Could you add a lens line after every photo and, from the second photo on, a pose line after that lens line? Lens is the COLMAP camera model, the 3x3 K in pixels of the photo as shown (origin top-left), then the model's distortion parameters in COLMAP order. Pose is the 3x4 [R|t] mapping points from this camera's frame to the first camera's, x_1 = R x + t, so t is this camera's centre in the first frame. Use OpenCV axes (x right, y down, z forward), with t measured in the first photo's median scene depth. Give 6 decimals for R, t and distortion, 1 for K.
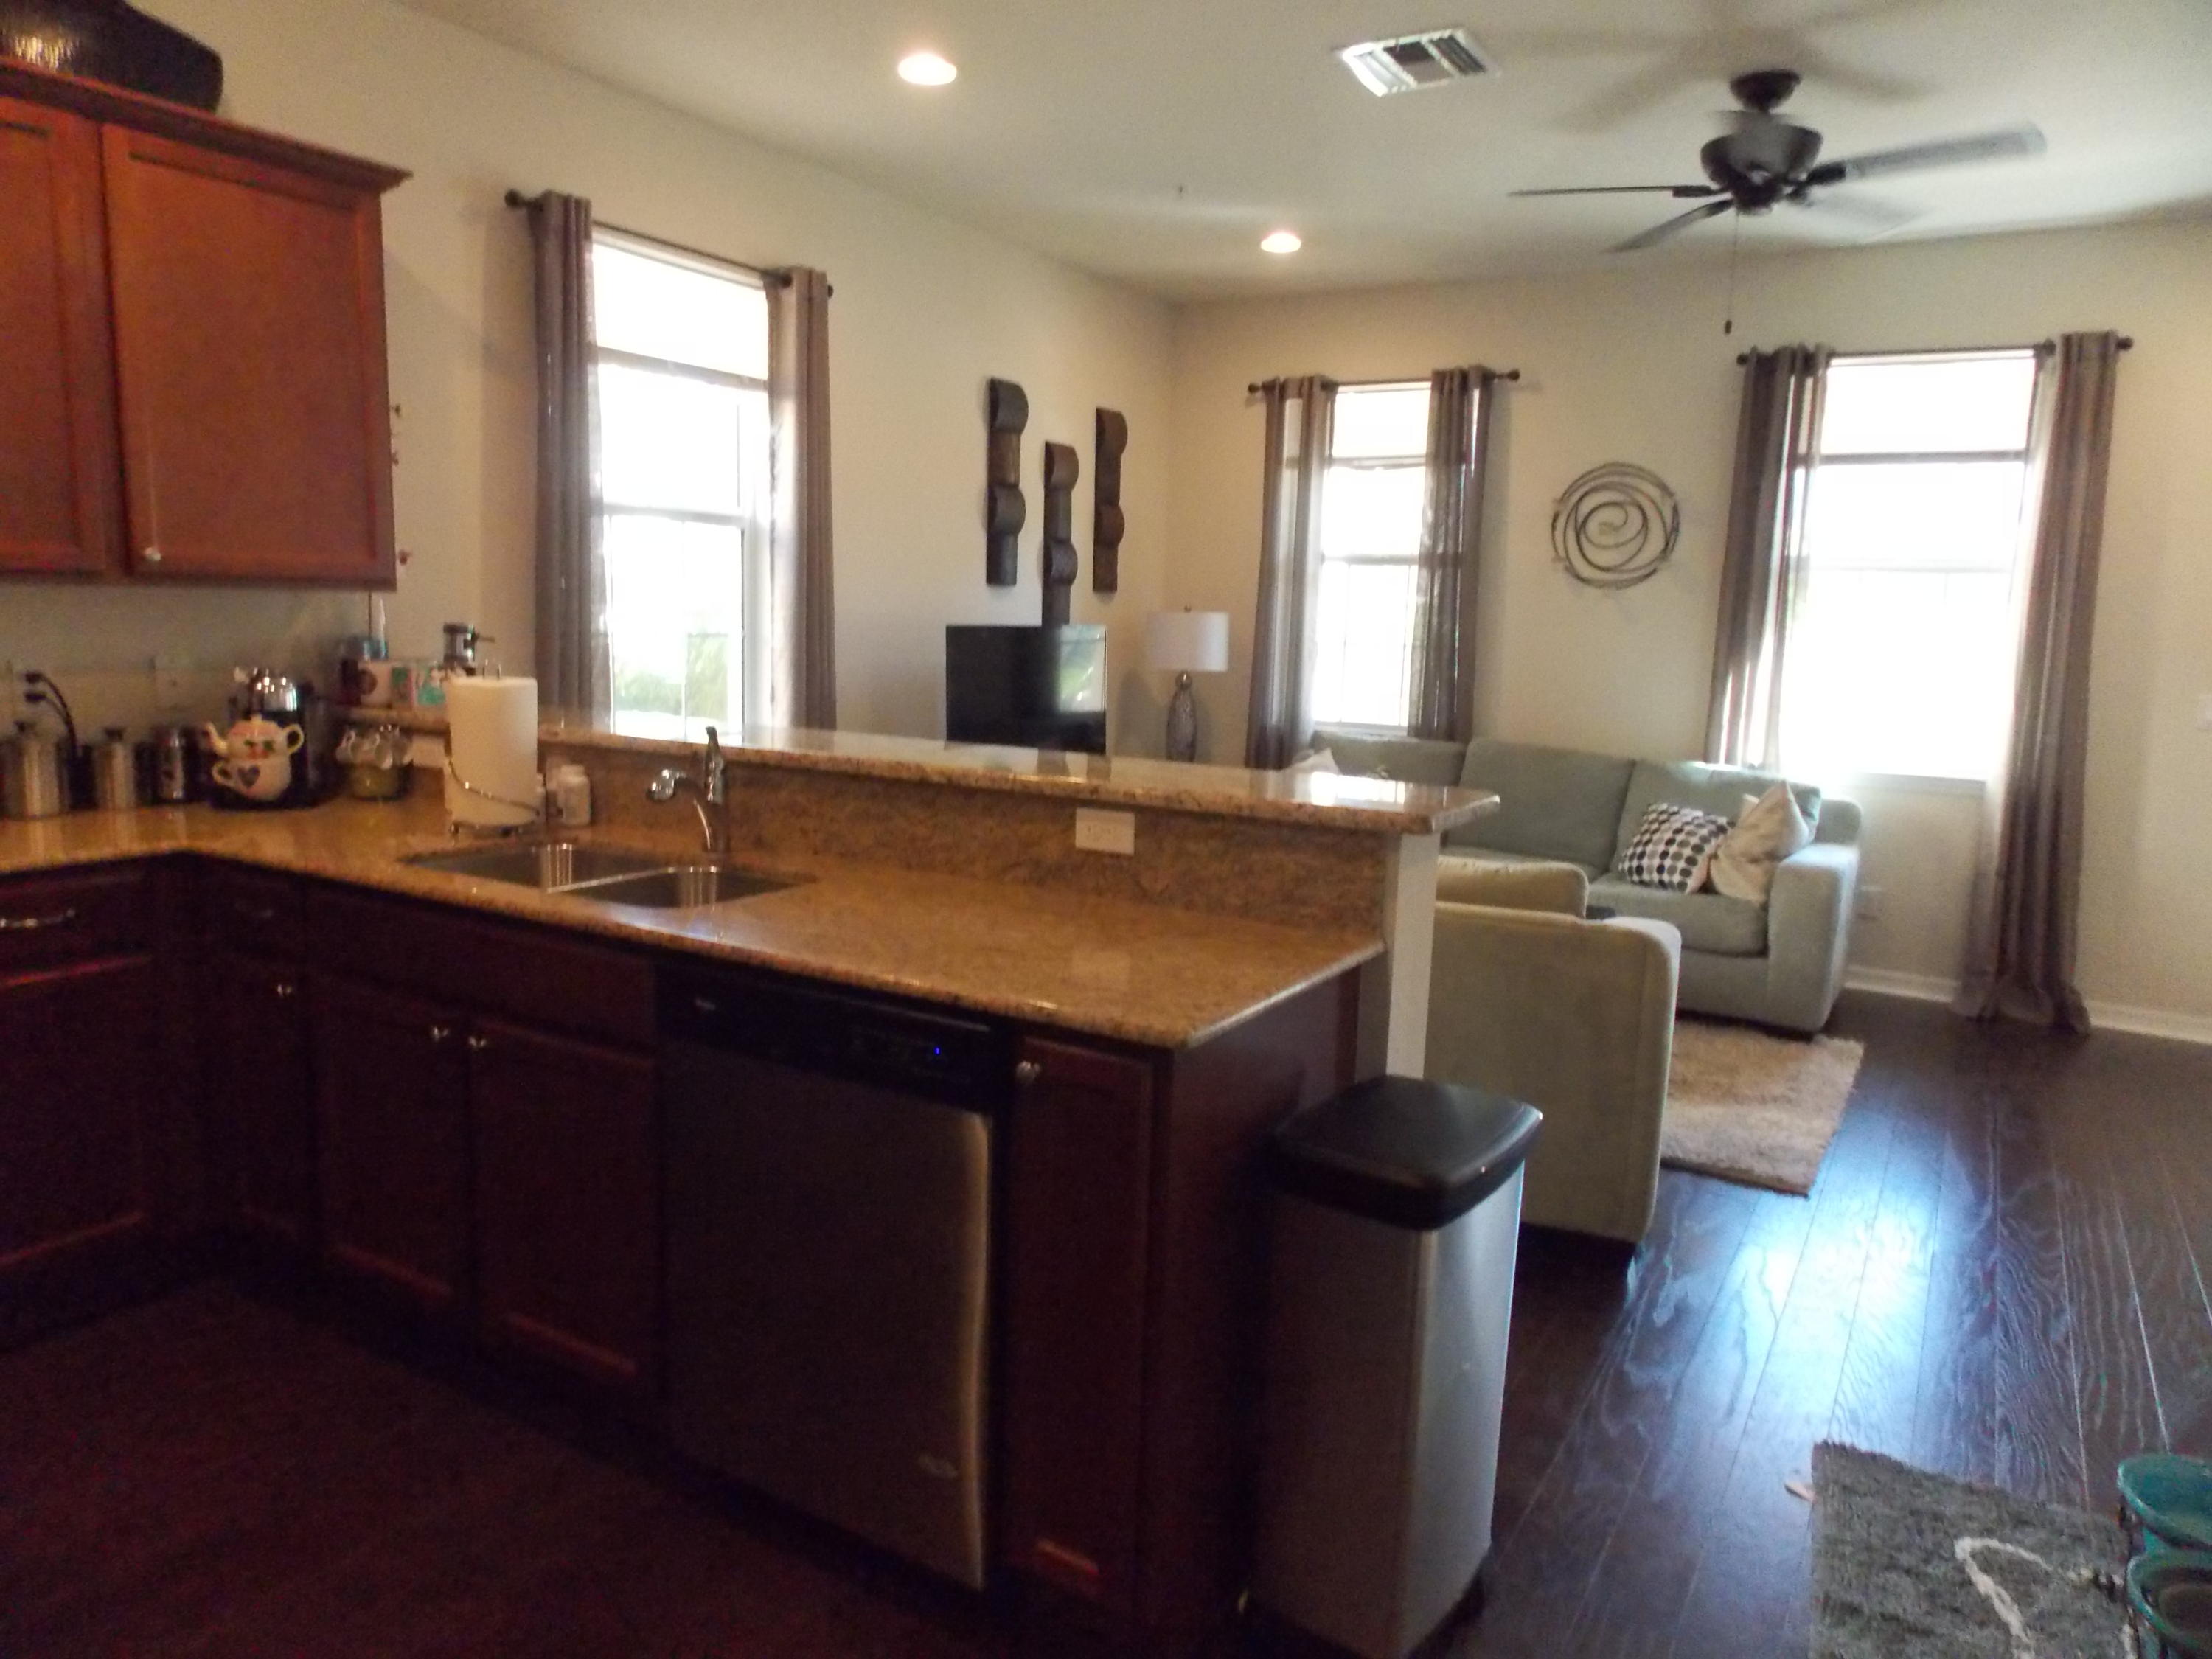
lens RADIAL K [[1477.6, 0, 1107.7], [0, 1477.6, 795.9], [0, 0, 1]] dist [0.014391, -0.005921]
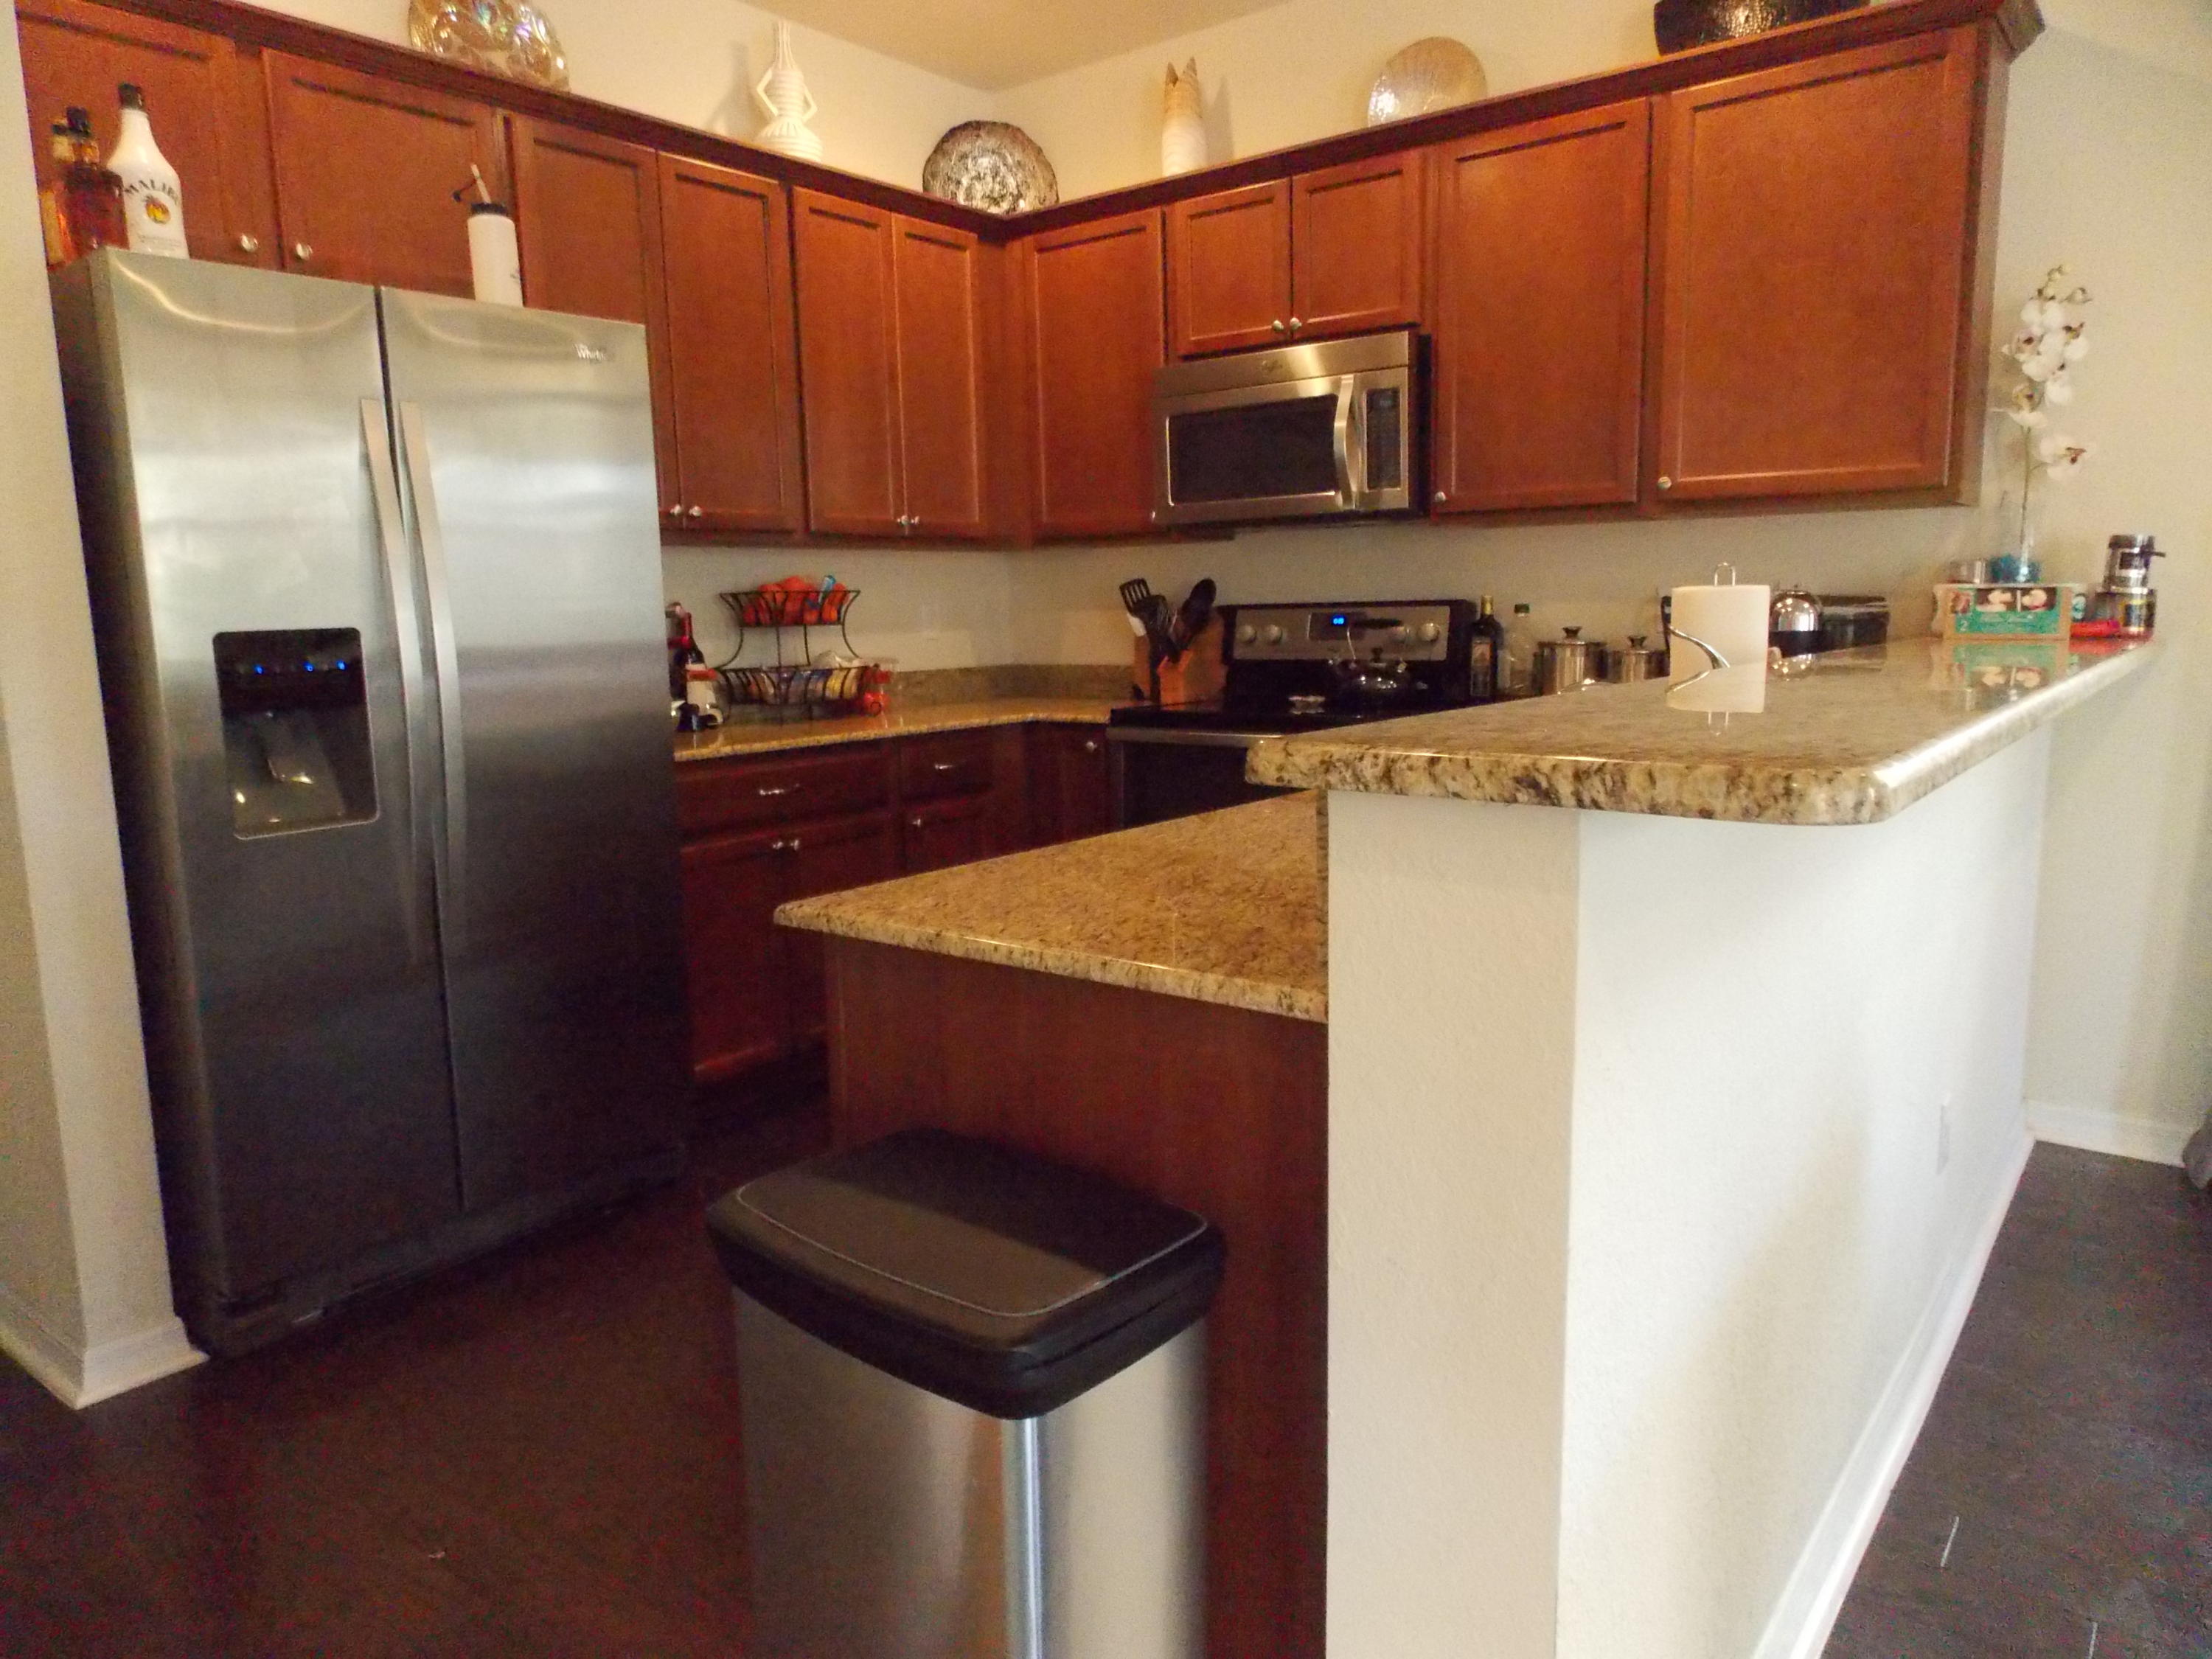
lens RADIAL K [[1474.6, 0, 1109.9], [0, 1474.6, 797.8], [0, 0, 1]] dist [0.047386, -0.045527]
pose [[-0.125784, 0.126934, -0.983903, 0.348808], [-0.105147, 0.984488, 0.140452, -0.031403], [0.986470, 0.121121, -0.110486, 0.514033]]
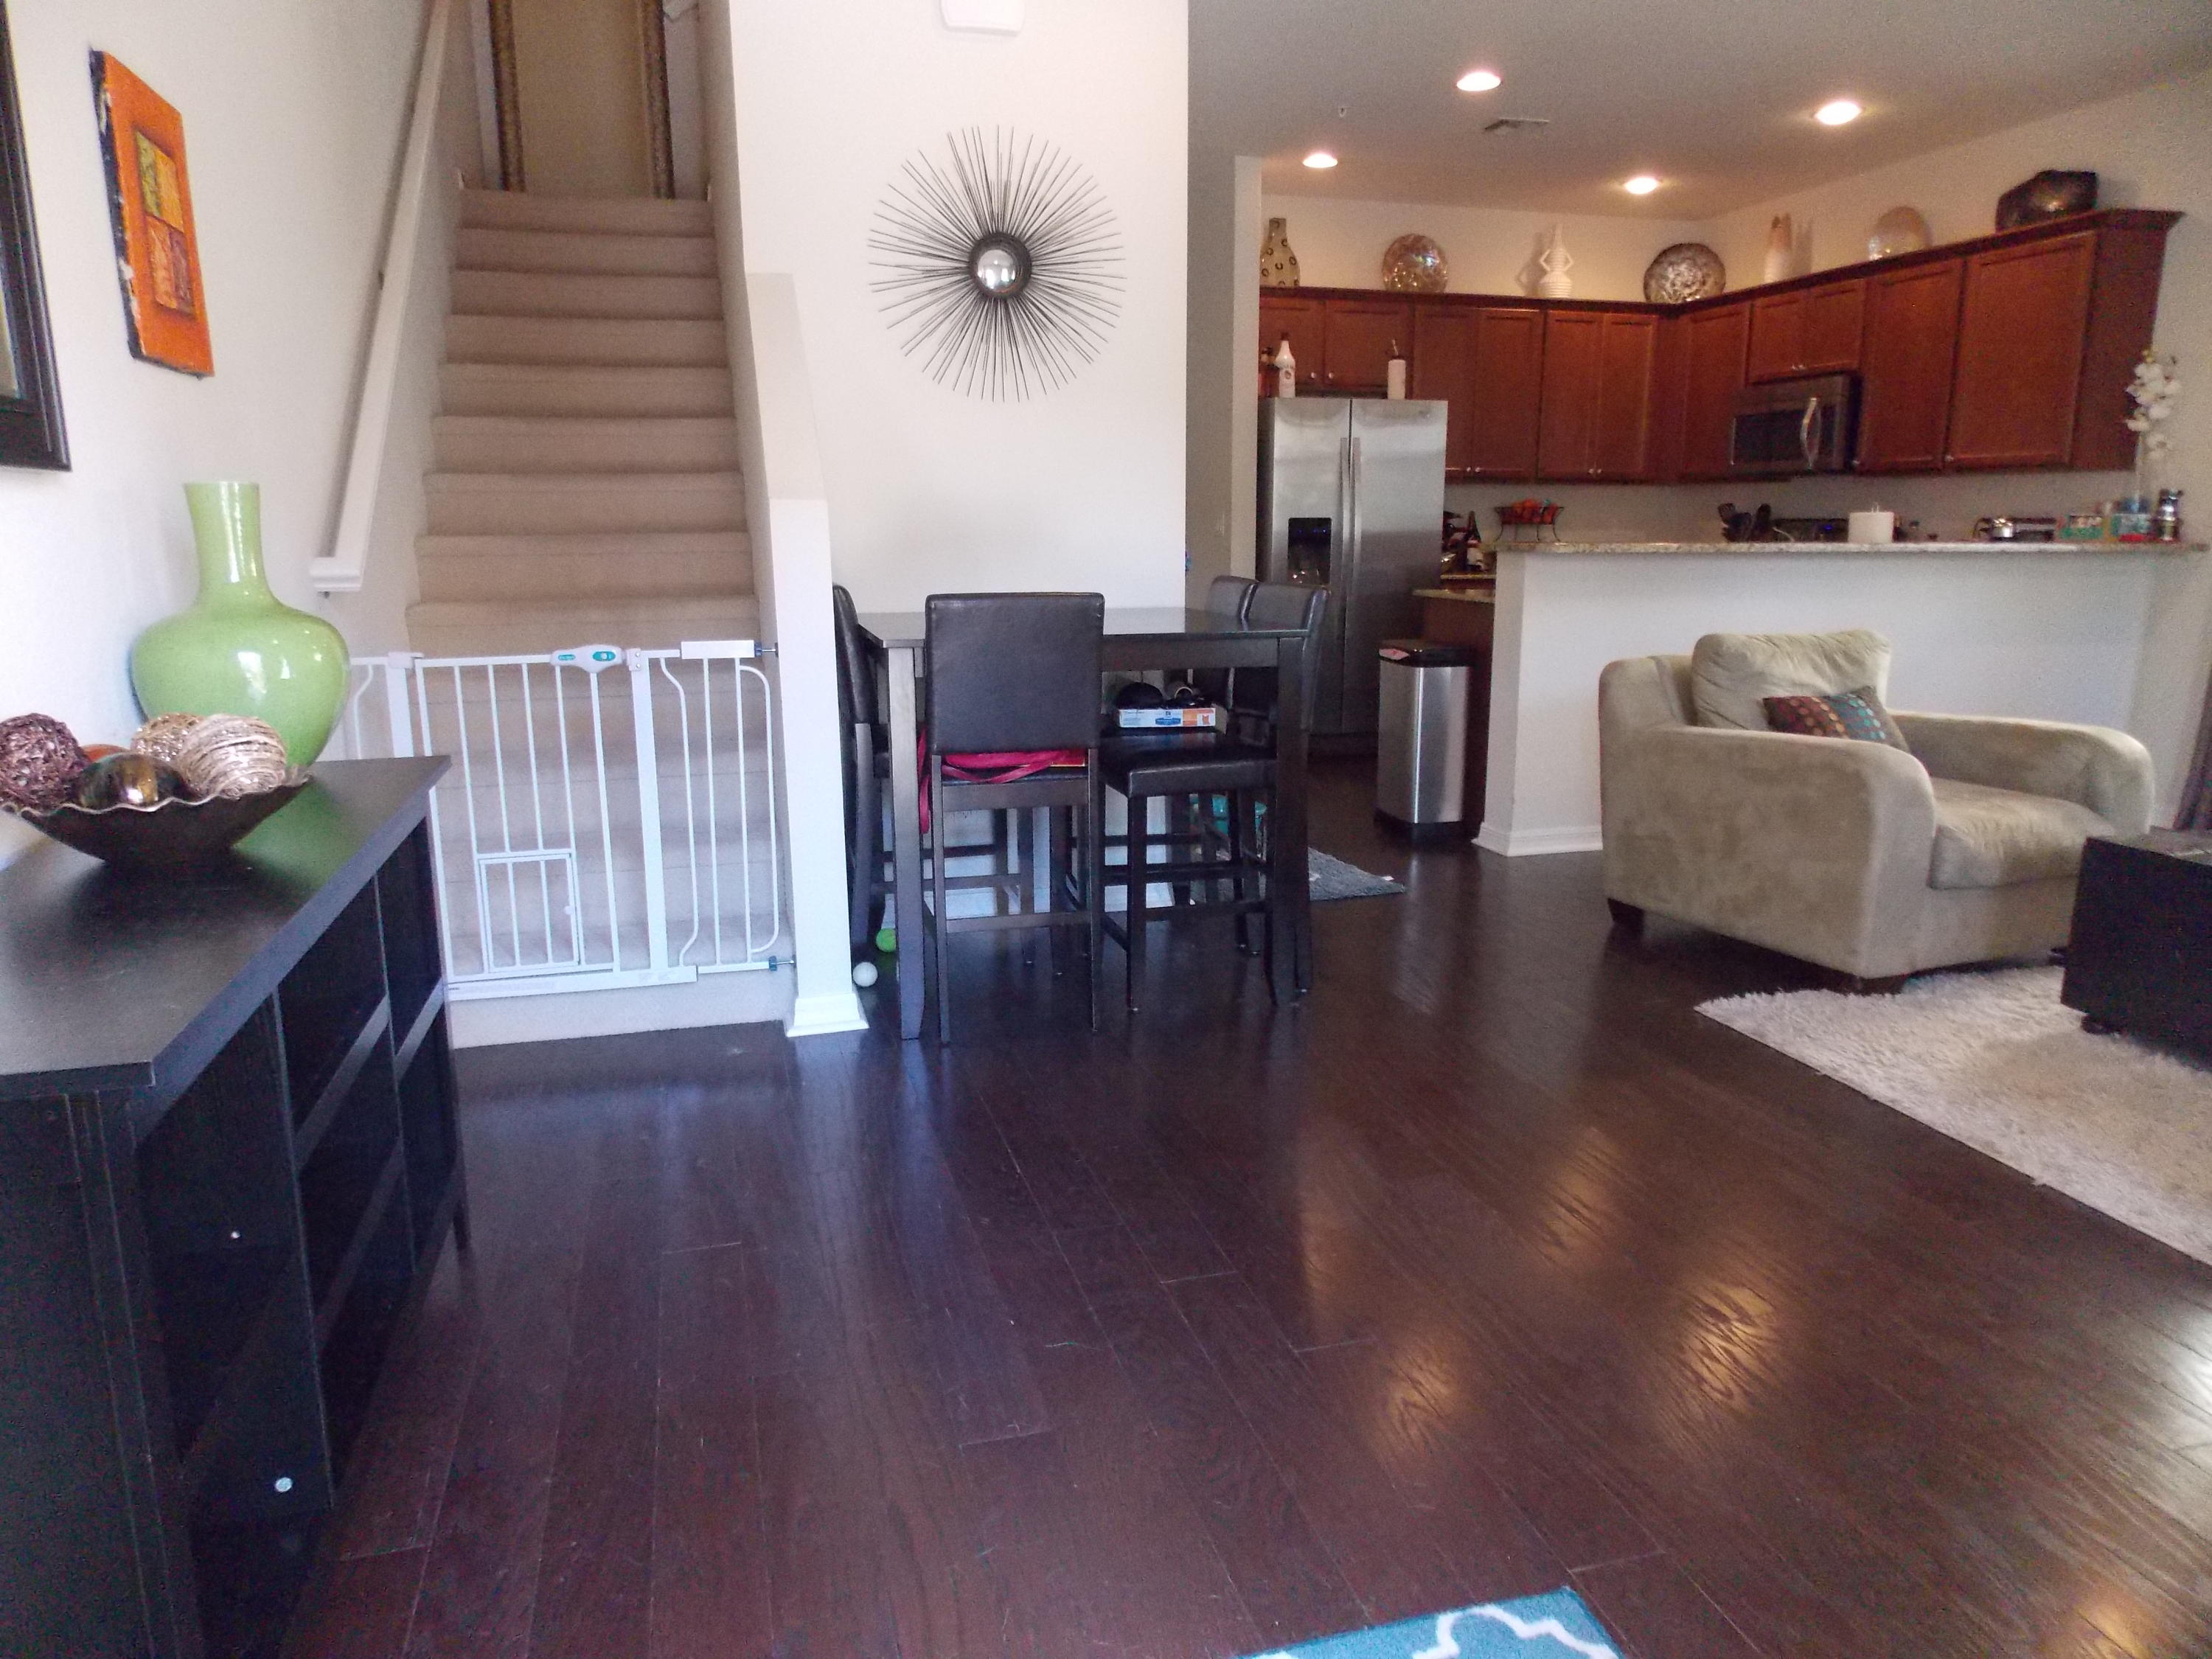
lens RADIAL K [[1484.6, 0, 1107.8], [0, 1484.6, 809.4], [0, 0, 1]] dist [0.010829, 0.003995]
pose [[-0.686506, 0.128045, -0.715761, 1.240186], [-0.099689, 0.958503, 0.267085, -0.092190], [0.720258, 0.254709, -0.645253, 1.148727]]
